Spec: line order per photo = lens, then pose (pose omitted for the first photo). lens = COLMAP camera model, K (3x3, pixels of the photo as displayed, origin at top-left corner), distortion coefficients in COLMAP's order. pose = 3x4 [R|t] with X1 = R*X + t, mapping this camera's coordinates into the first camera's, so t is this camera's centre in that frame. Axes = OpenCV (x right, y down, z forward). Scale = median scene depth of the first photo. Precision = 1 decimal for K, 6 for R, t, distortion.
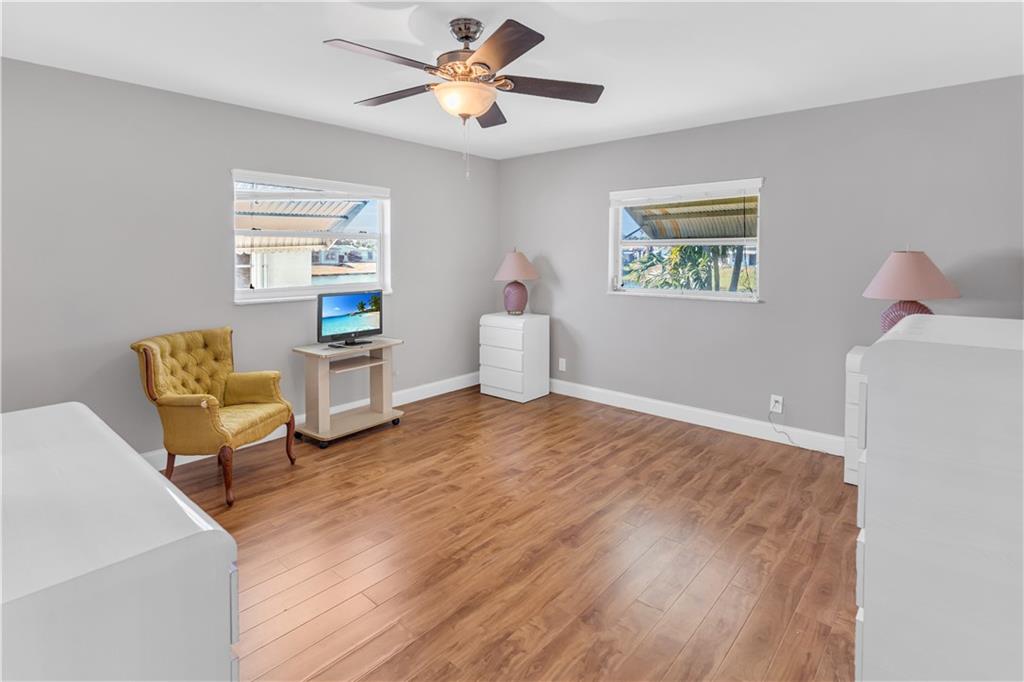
lens RADIAL K [[513.9, 0, 514.8], [0, 513.9, 349.9], [0, 0, 1]] dist [0.003011, 0.000704]
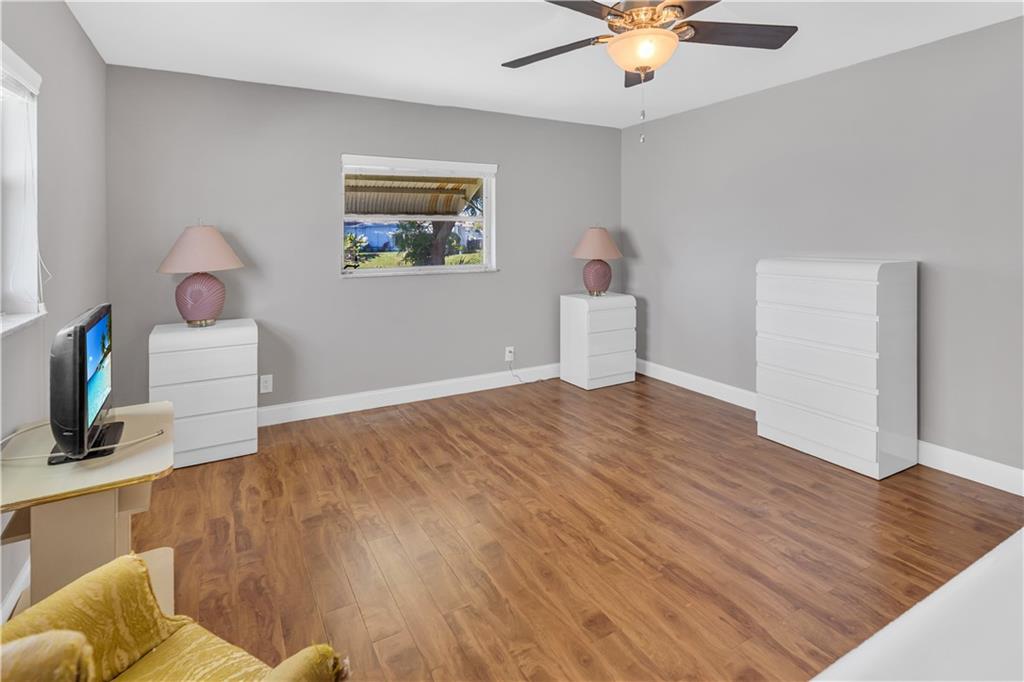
lens RADIAL K [[513.9, 0, 520.9], [0, 513.9, 331.9], [0, 0, 1]] dist [0.003011, 0.000704]
pose [[0.319848, -0.181916, 0.929841, -0.855398], [0.174421, 0.975927, 0.130935, -0.141616], [-0.931276, 0.120304, 0.343878, 0.780617]]
